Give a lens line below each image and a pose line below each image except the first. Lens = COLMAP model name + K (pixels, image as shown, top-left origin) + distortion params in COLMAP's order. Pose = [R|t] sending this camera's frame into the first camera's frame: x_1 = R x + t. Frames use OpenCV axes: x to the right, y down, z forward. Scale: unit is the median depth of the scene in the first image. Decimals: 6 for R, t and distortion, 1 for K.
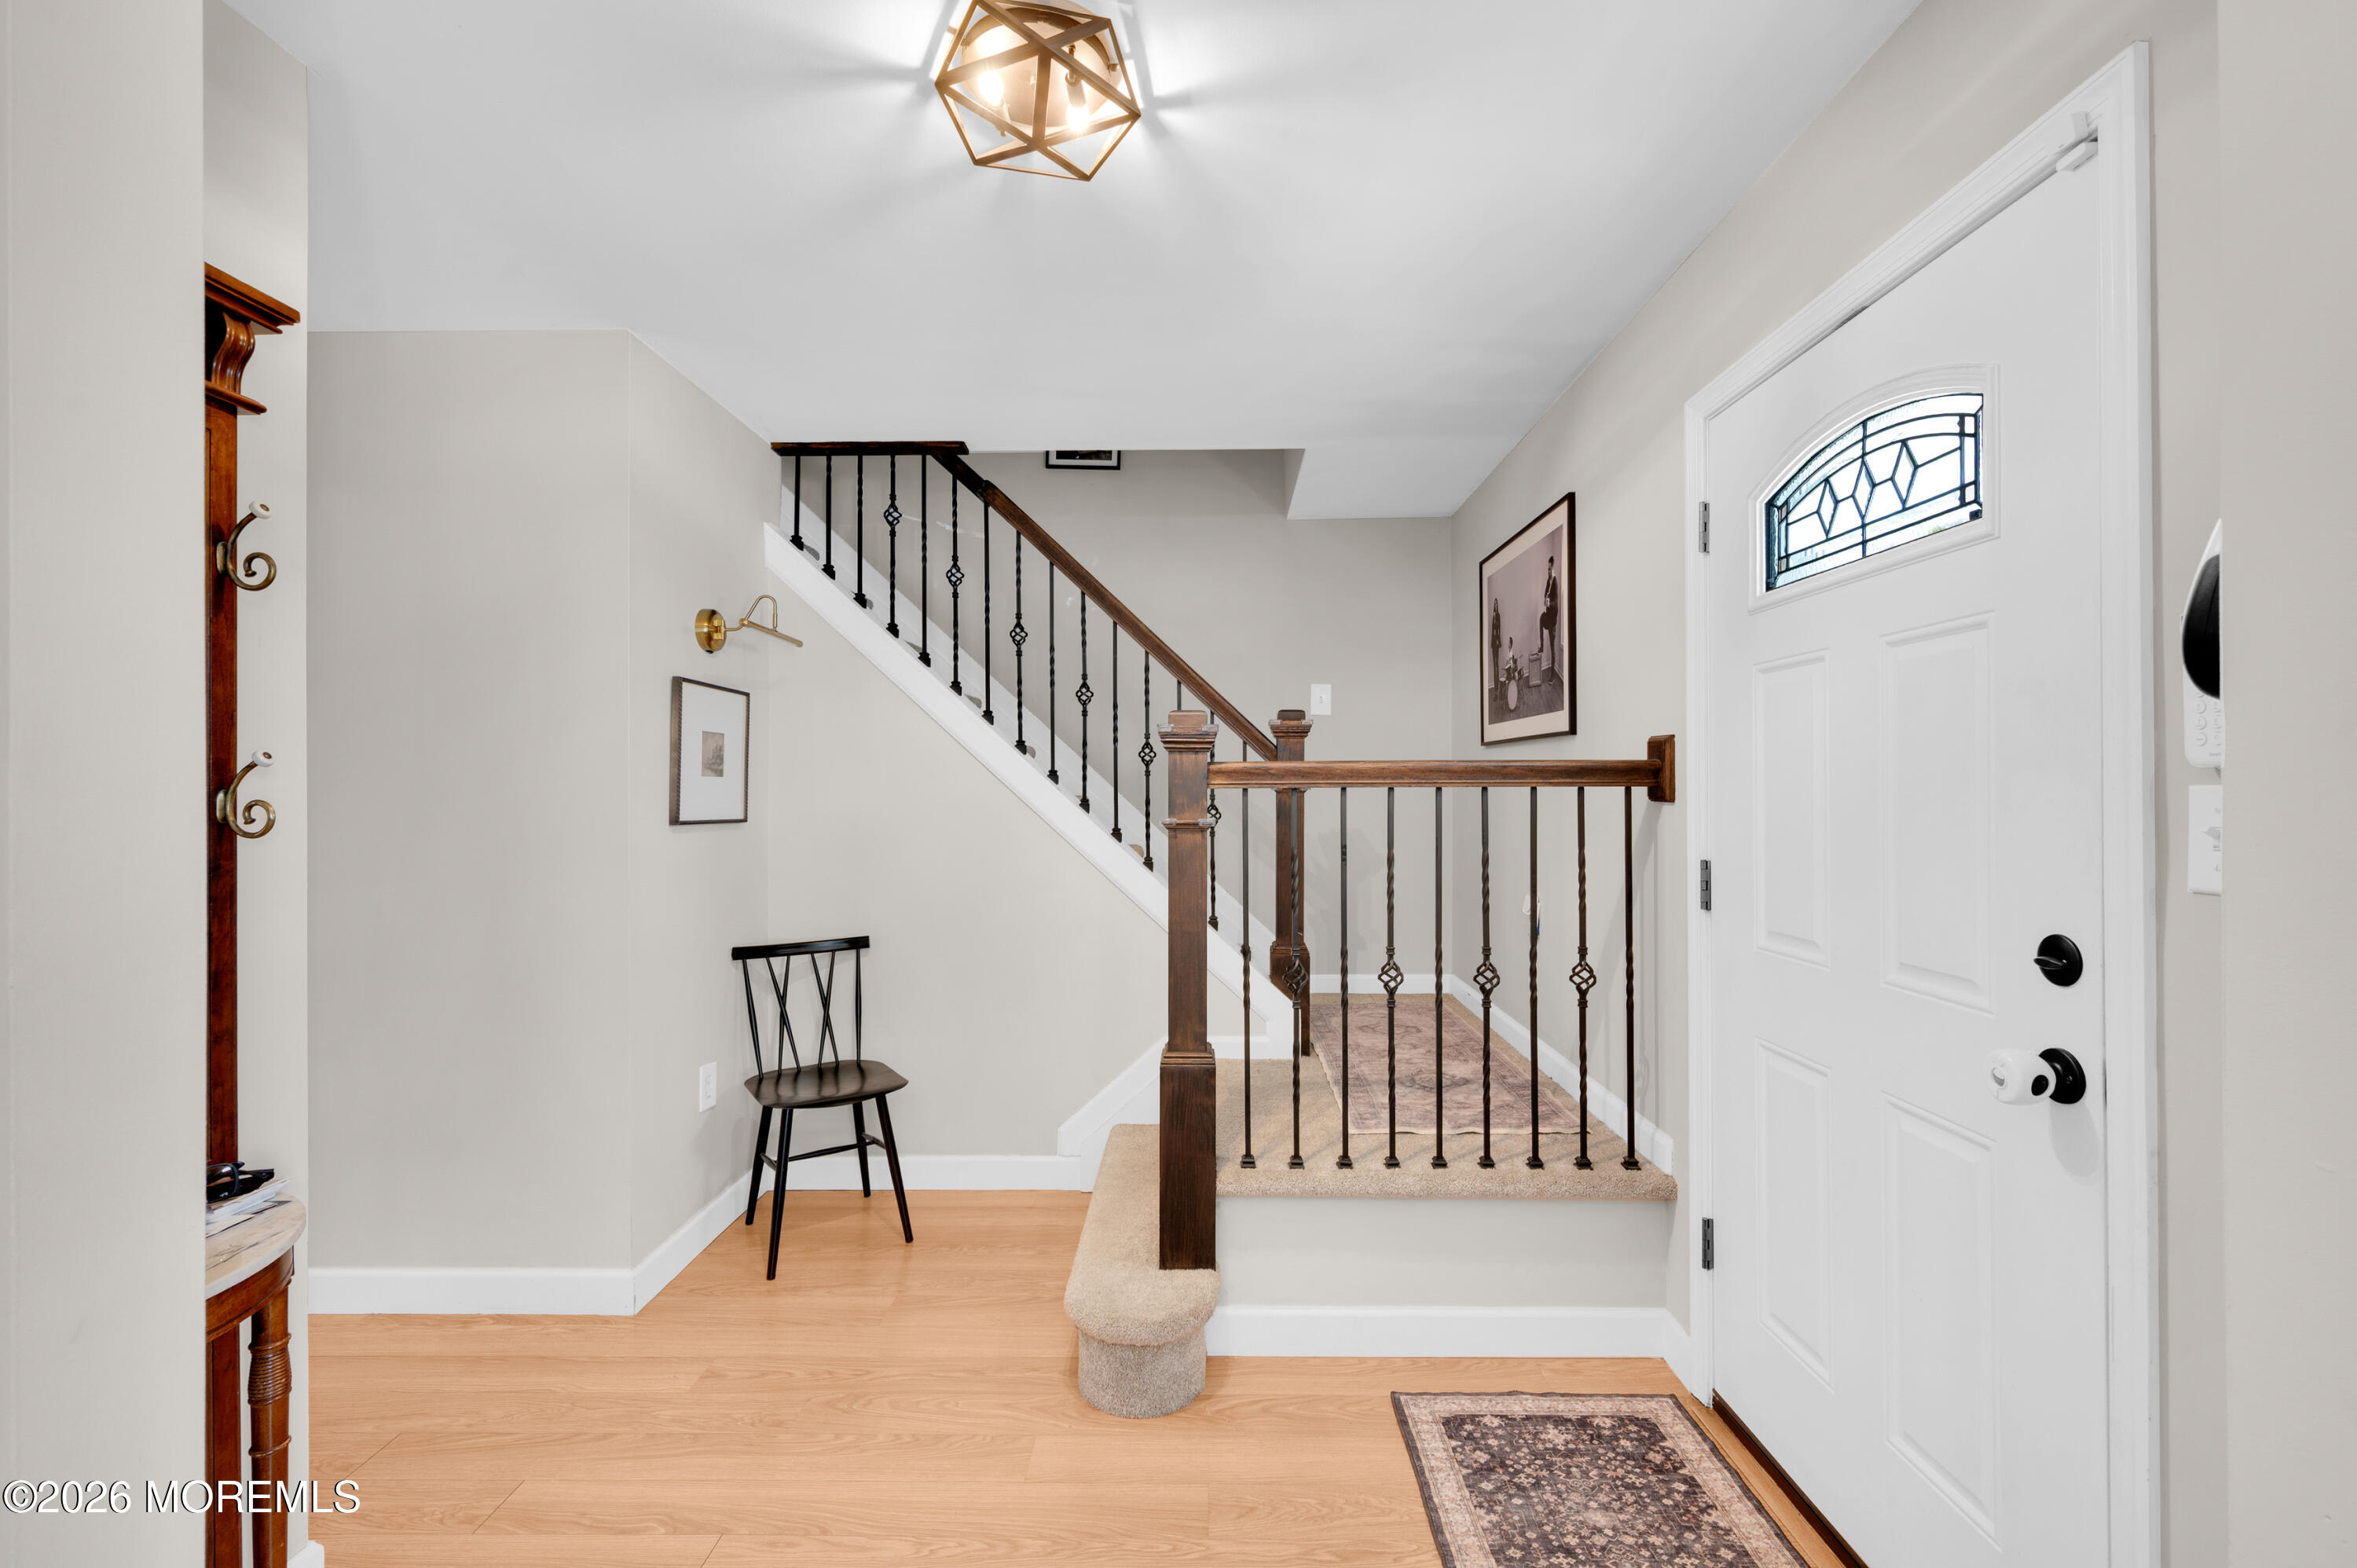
lens RADIAL K [[996.7, 0, 1180.8], [0, 996.7, 783.0], [0, 0, 1]] dist [0.001073, 0.000044]
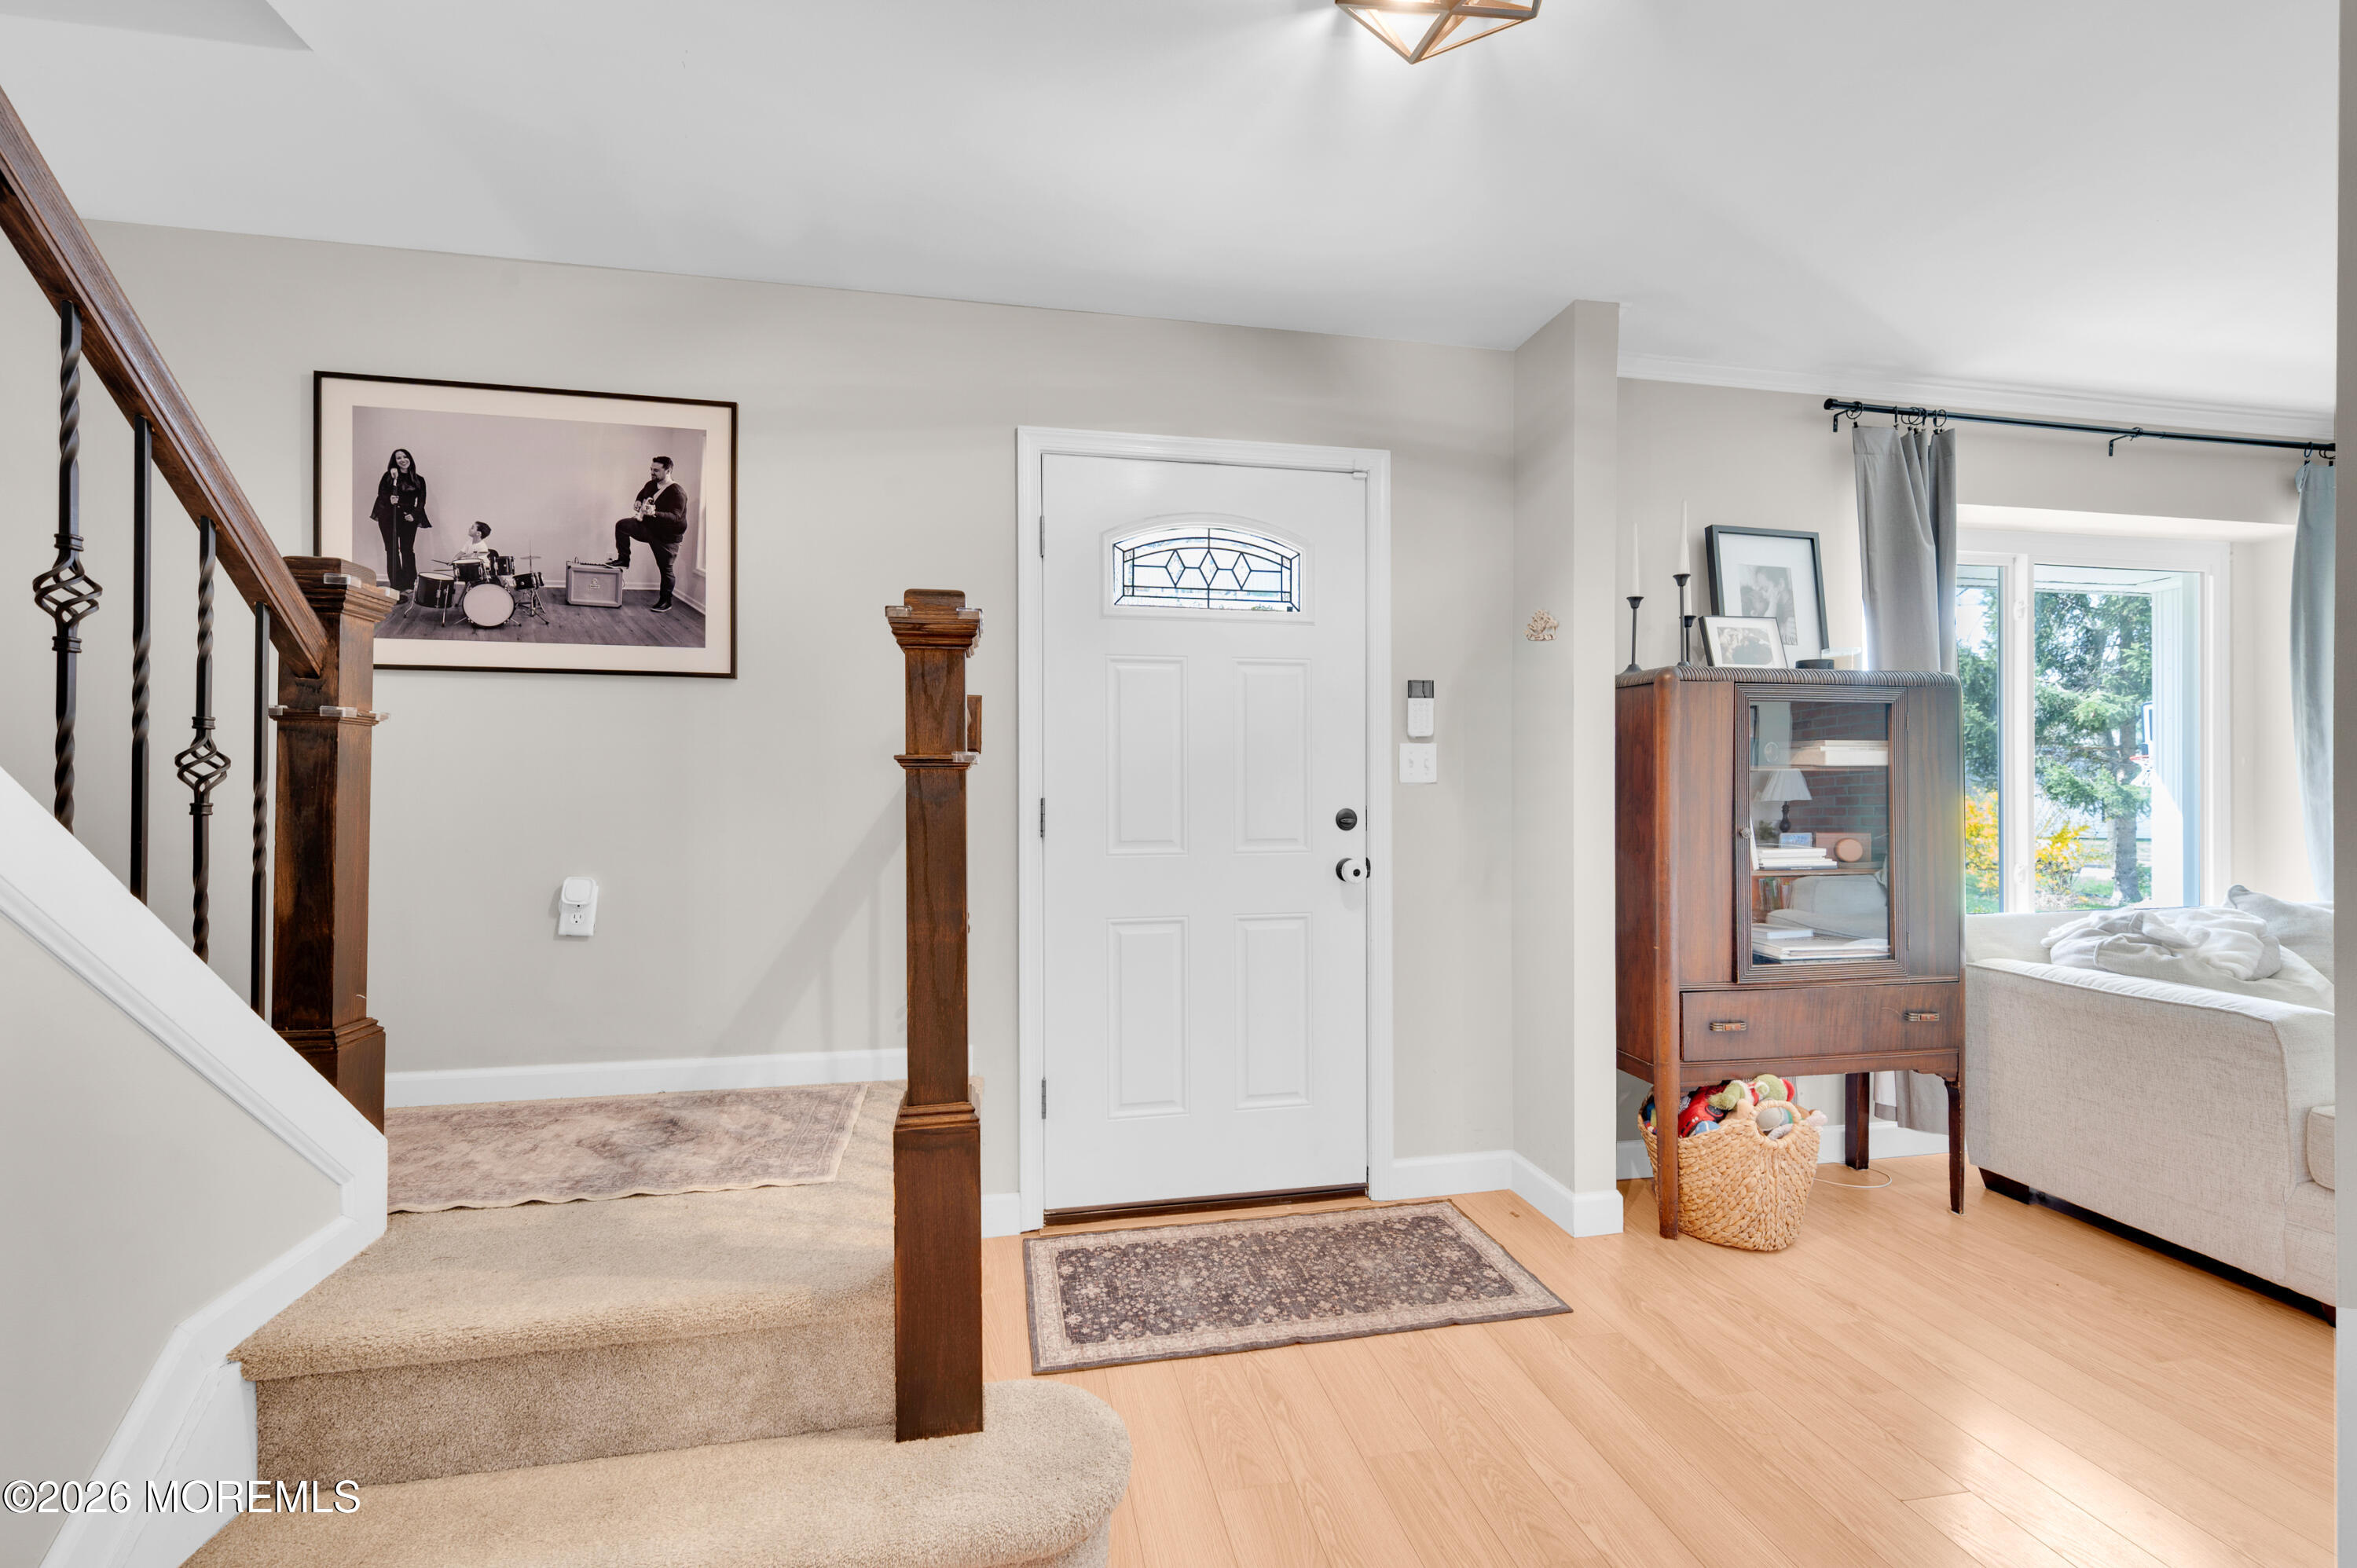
lens RADIAL K [[996.7, 0, 1181.1], [0, 996.7, 785.1], [0, 0, 1]] dist [0.001073, 0.000044]
pose [[-0.205211, 0.003981, 0.978710, -0.891733], [-0.004634, 0.999977, -0.005039, 0.077811], [-0.978707, -0.005569, -0.205188, 1.286561]]
